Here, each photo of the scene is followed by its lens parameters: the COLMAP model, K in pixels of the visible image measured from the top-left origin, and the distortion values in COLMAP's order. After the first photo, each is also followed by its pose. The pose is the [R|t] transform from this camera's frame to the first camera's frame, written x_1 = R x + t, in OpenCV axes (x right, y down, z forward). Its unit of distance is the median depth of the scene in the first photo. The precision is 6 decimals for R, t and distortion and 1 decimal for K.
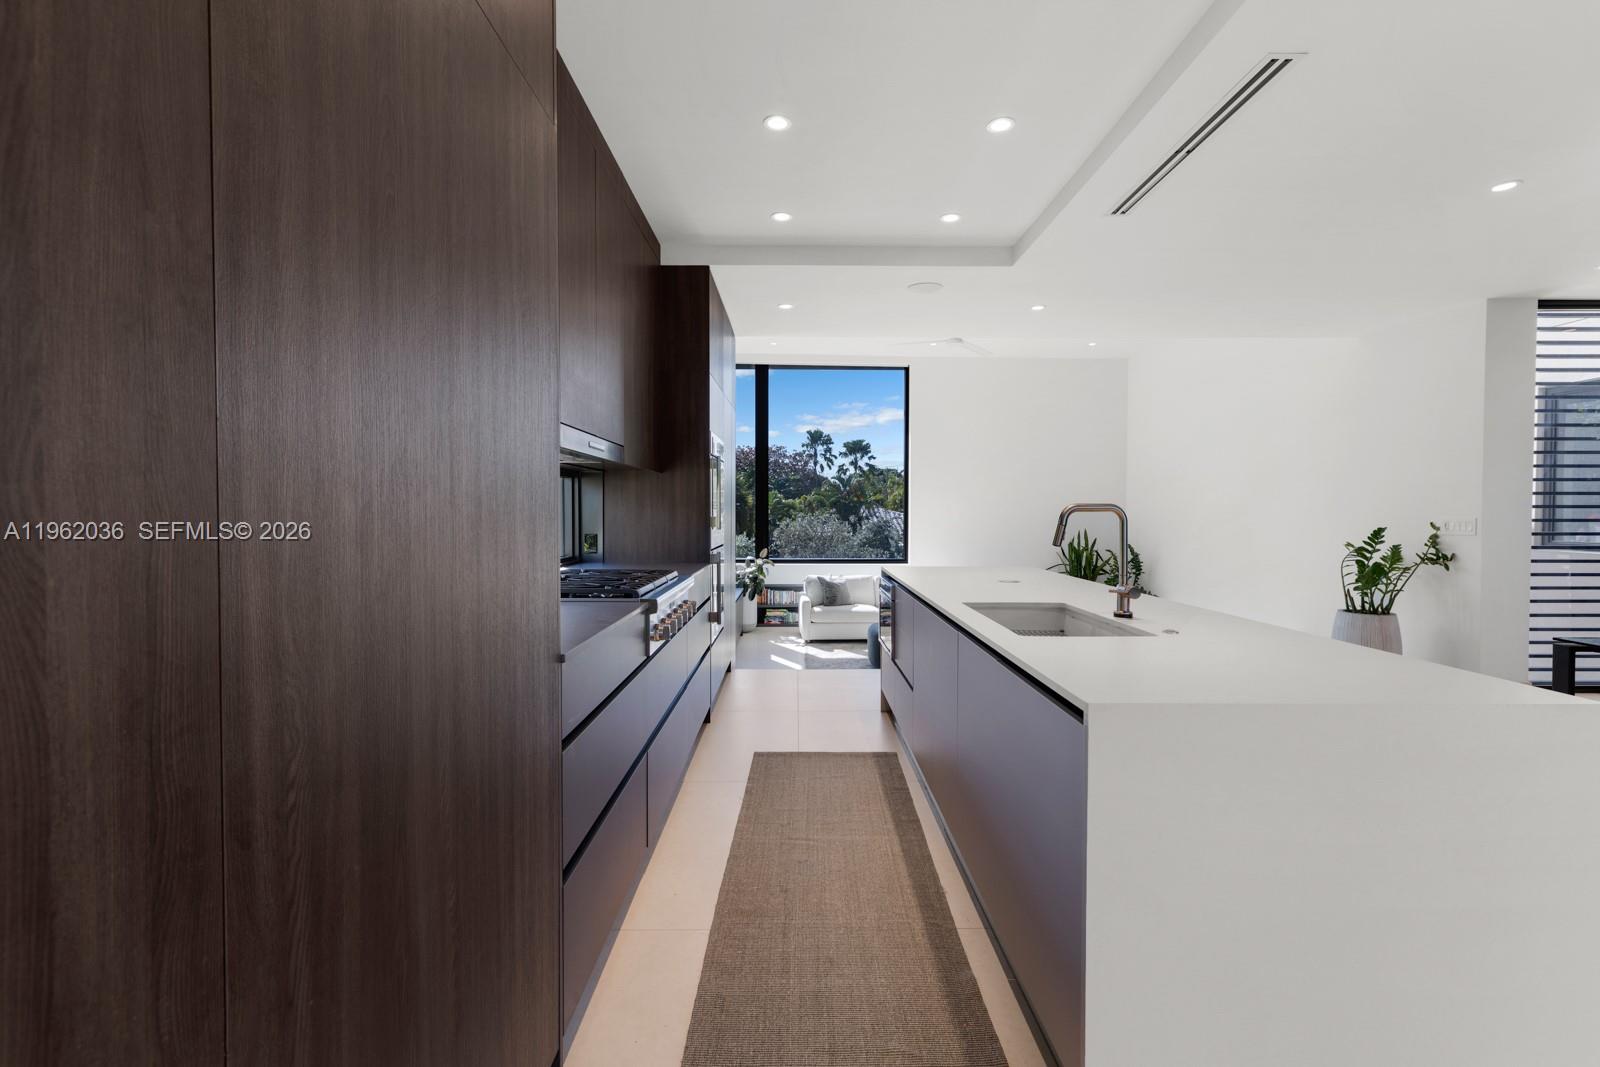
lens RADIAL K [[701.9, 0, 800.0], [0, 701.9, 533.5], [0, 0, 1]] dist [0.004681, 0.000537]
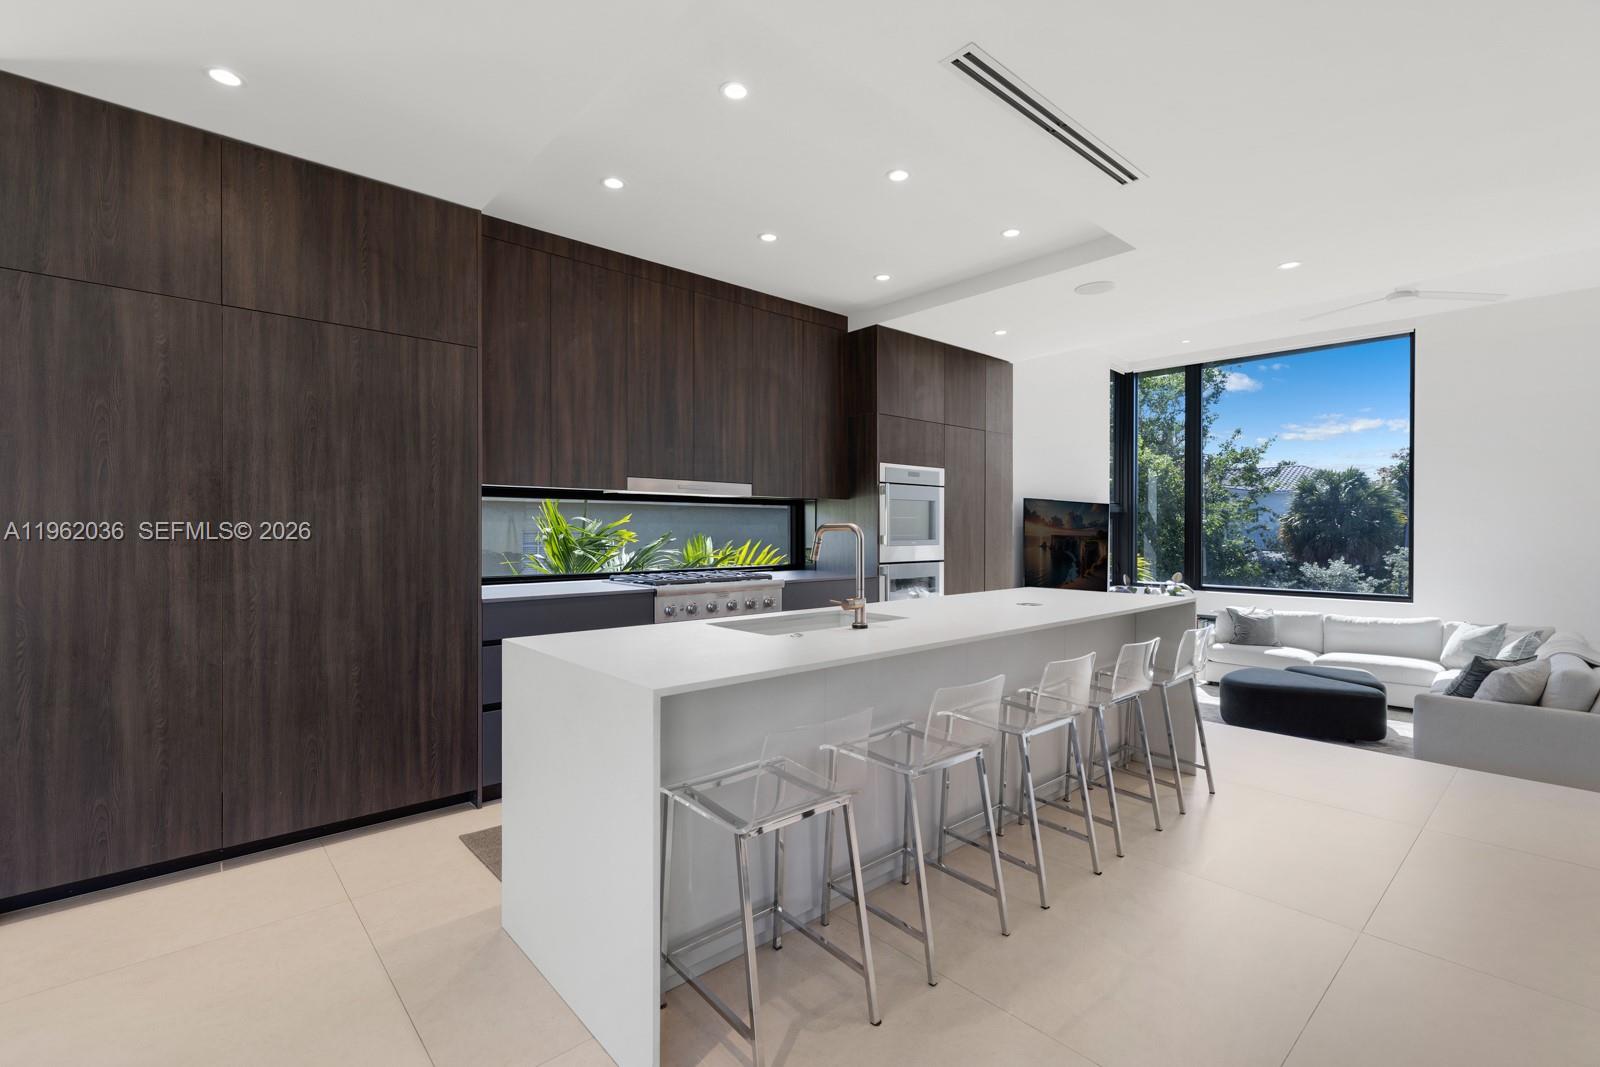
lens RADIAL K [[701.9, 0, 800.0], [0, 701.9, 533.5], [0, 0, 1]] dist [0.004681, 0.000537]
pose [[0.664331, 0.000110, -0.747438, 0.677768], [-0.022789, 0.999538, -0.020108, 0.000397], [0.747091, 0.030391, 0.664027, 0.119467]]
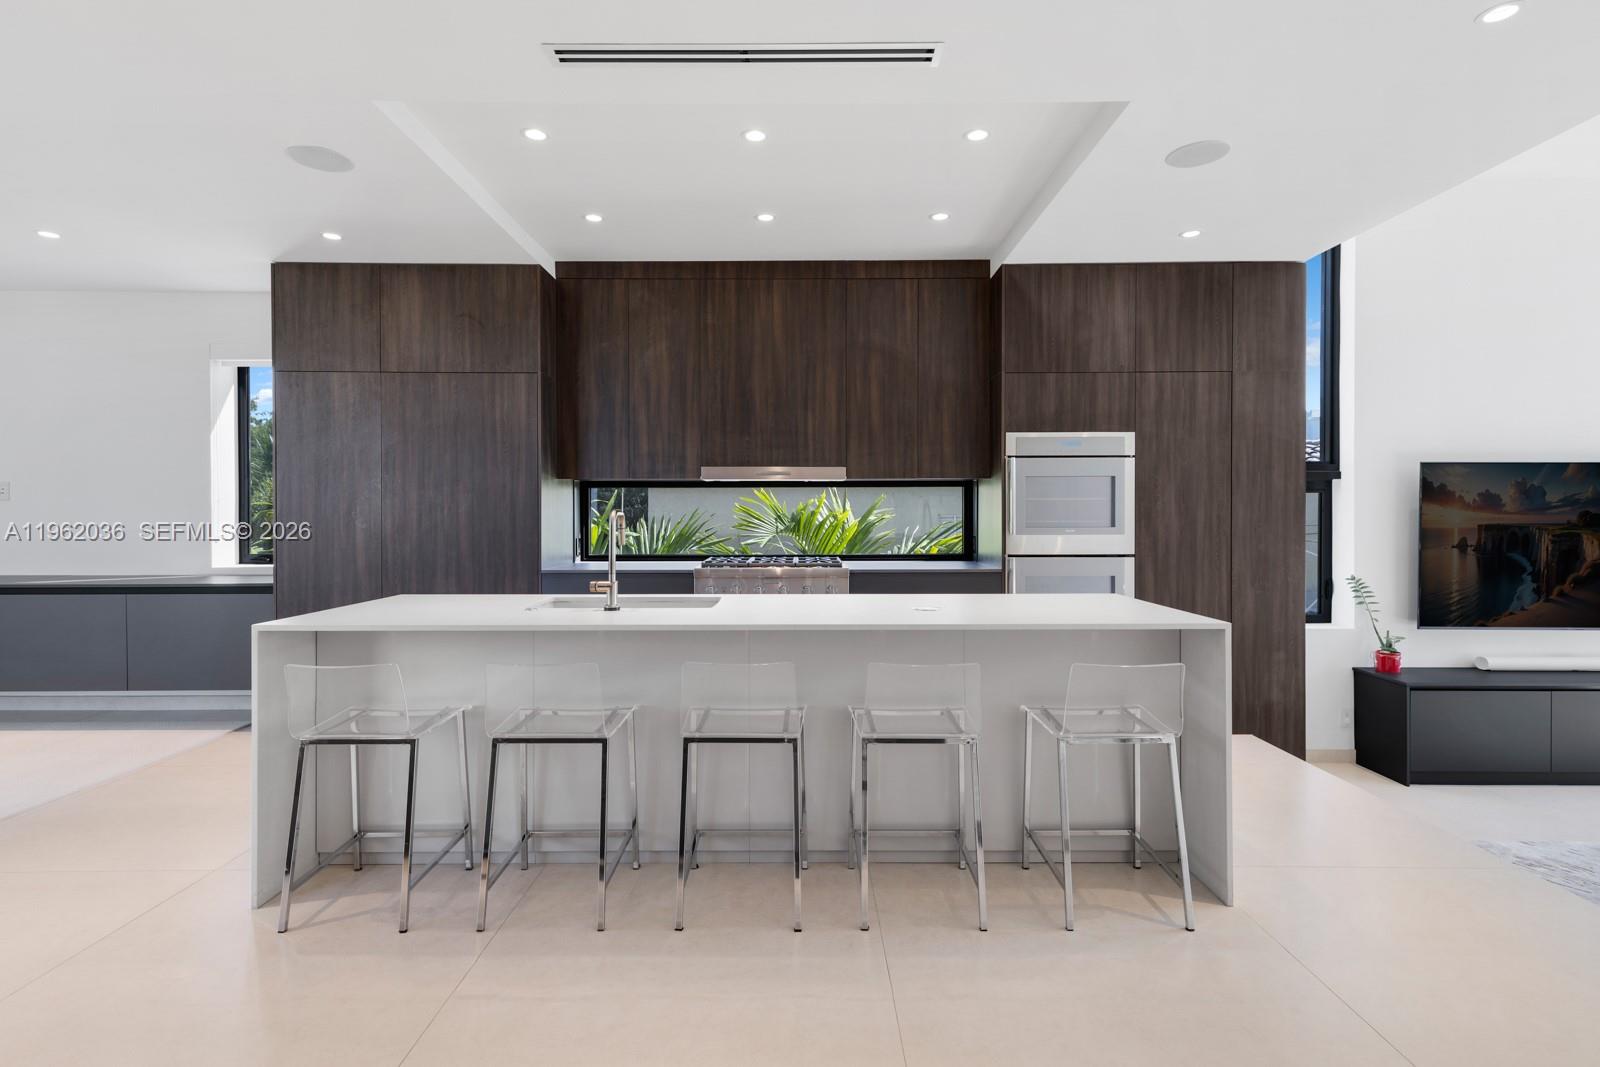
lens RADIAL K [[745.6, 0, 800.0], [0, 745.6, 533.5], [0, 0, 1]] dist [0.020541, 0.000185]
pose [[0.000520, 0.020874, -0.999782, 0.919149], [-0.033281, 0.999229, 0.020845, -0.018858], [0.999446, 0.033263, 0.001214, 0.727125]]
